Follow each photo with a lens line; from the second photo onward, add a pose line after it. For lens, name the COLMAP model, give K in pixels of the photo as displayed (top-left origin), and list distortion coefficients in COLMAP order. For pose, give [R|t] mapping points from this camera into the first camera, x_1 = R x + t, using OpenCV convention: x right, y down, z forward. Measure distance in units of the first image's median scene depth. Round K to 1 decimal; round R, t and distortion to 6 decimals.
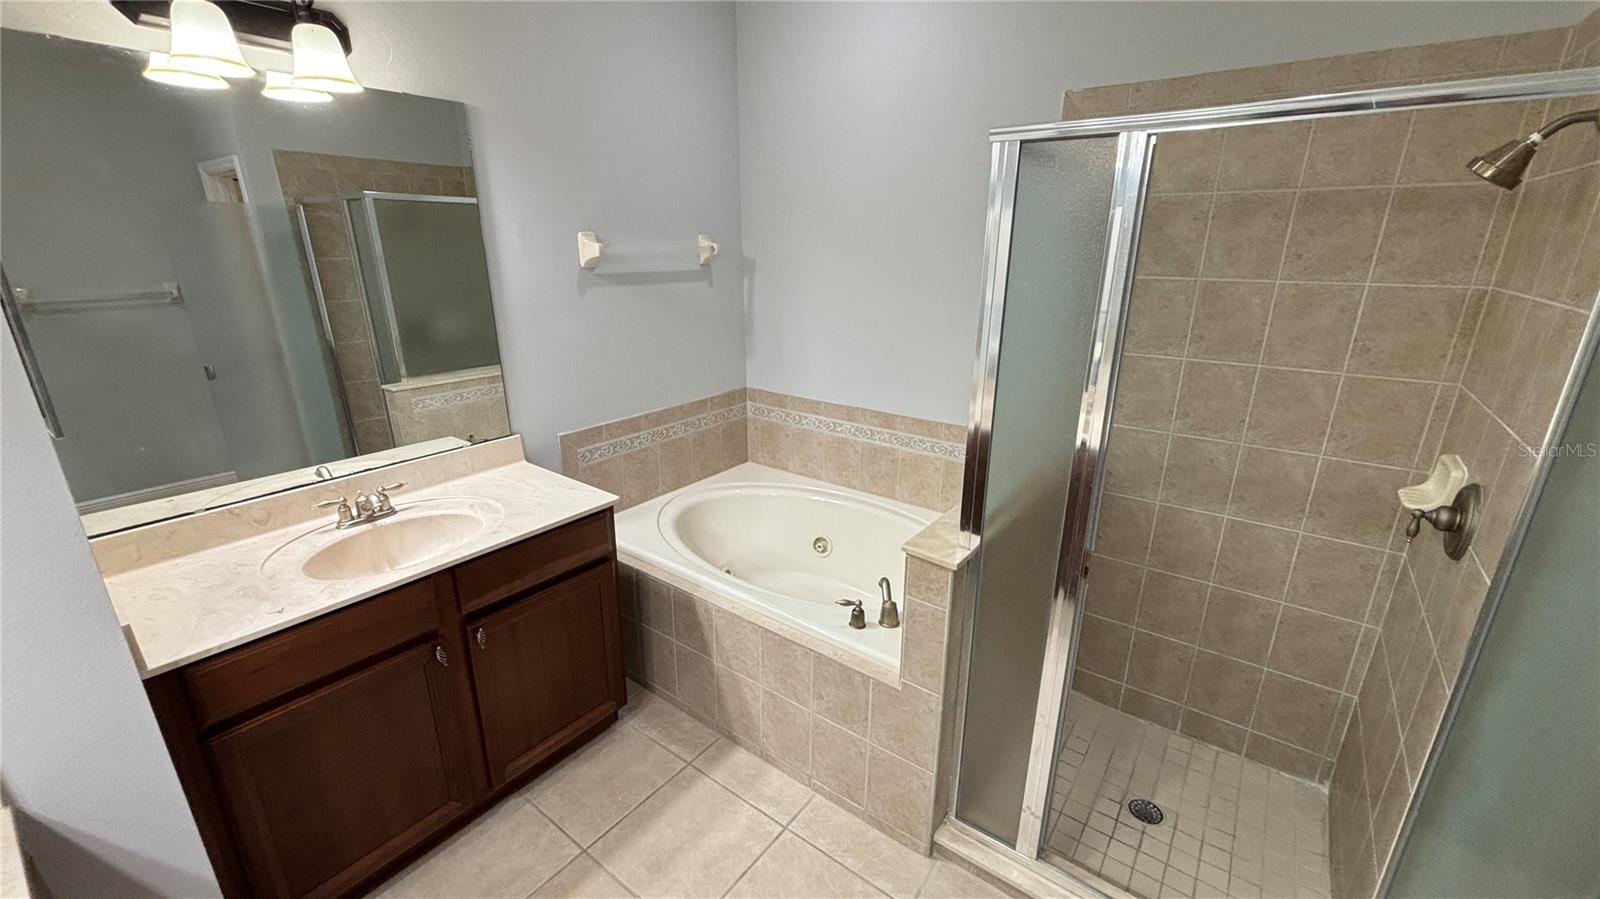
lens RADIAL K [[643.1, 0, 793.2], [0, 643.1, 448.5], [0, 0, 1]] dist [0.002876, 0.000493]
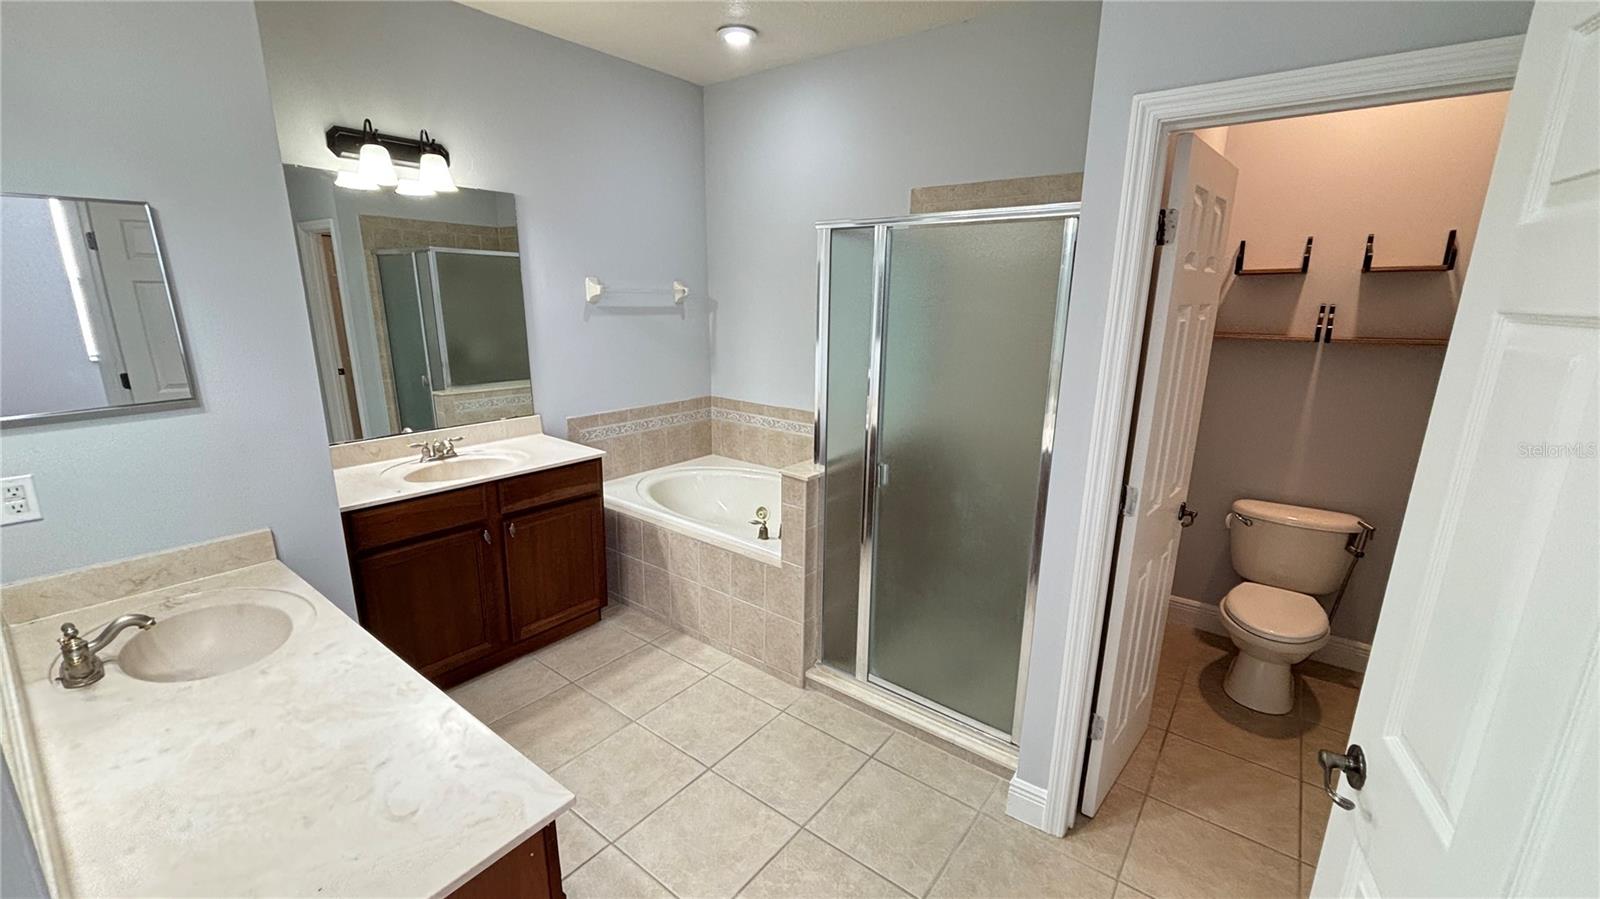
lens RADIAL K [[641.8, 0, 798.4], [0, 641.8, 449.0], [0, 0, 1]] dist [0.003150, -0.000691]
pose [[0.999902, 0.013877, -0.001719, 0.162610], [-0.013967, 0.997038, -0.075633, 0.162636], [0.000664, 0.075650, 0.997134, -0.440901]]
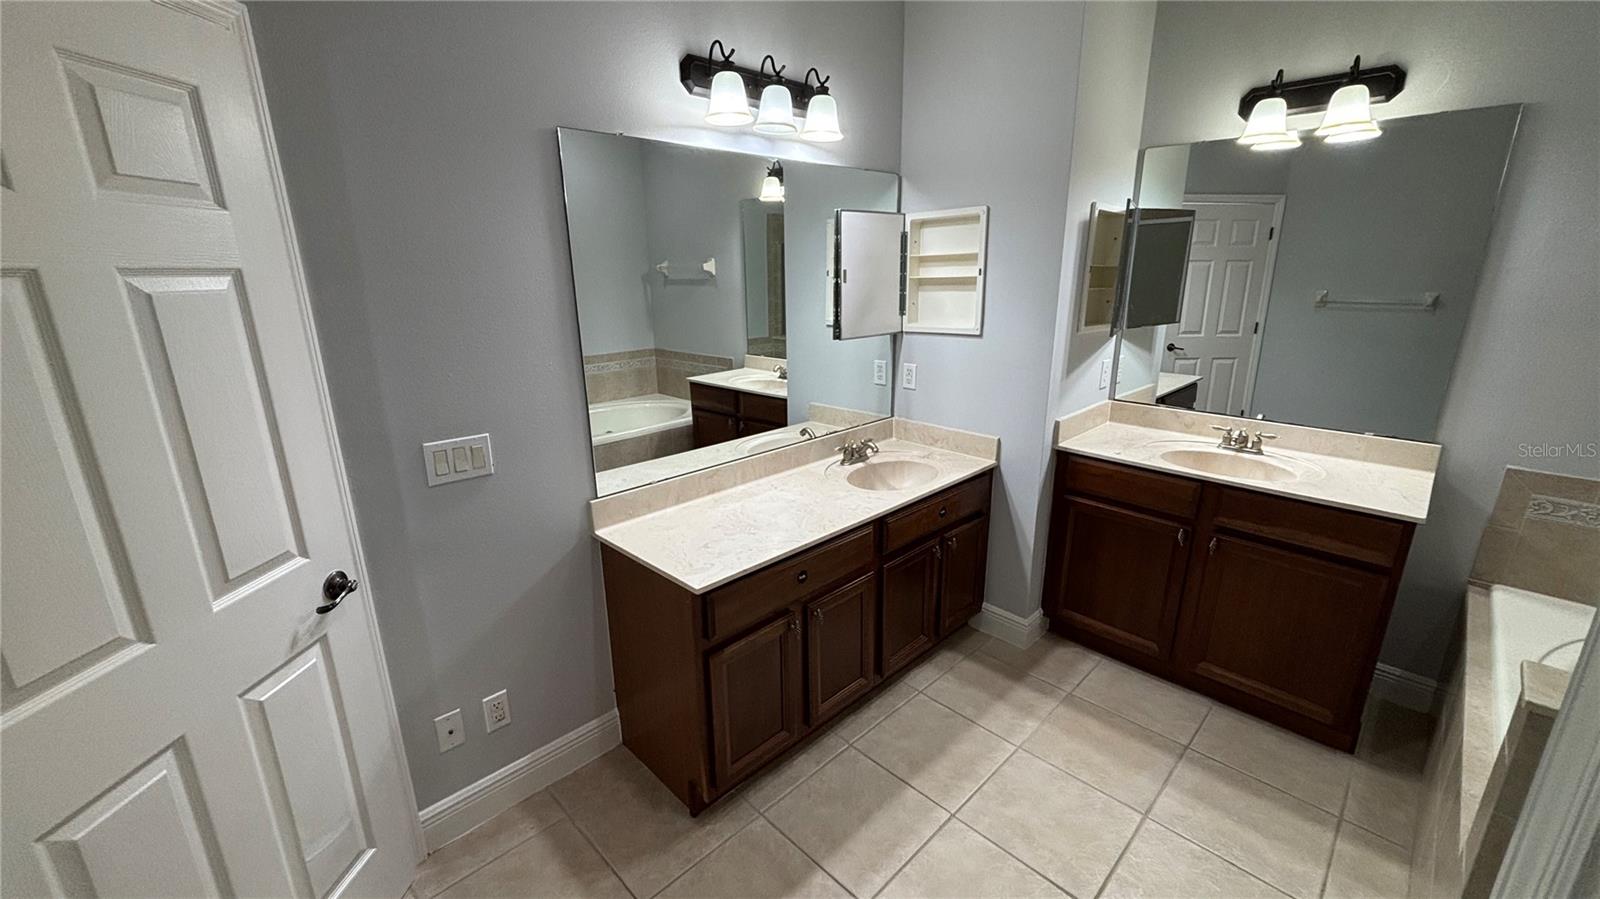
lens RADIAL K [[641.8, 0, 798.4], [0, 641.8, 449.0], [0, 0, 1]] dist [0.003150, -0.000691]
pose [[-0.141803, 0.271497, -0.951936, 0.650387], [-0.299804, 0.904709, 0.302687, -0.020771], [0.943403, 0.328316, -0.046895, 0.160046]]
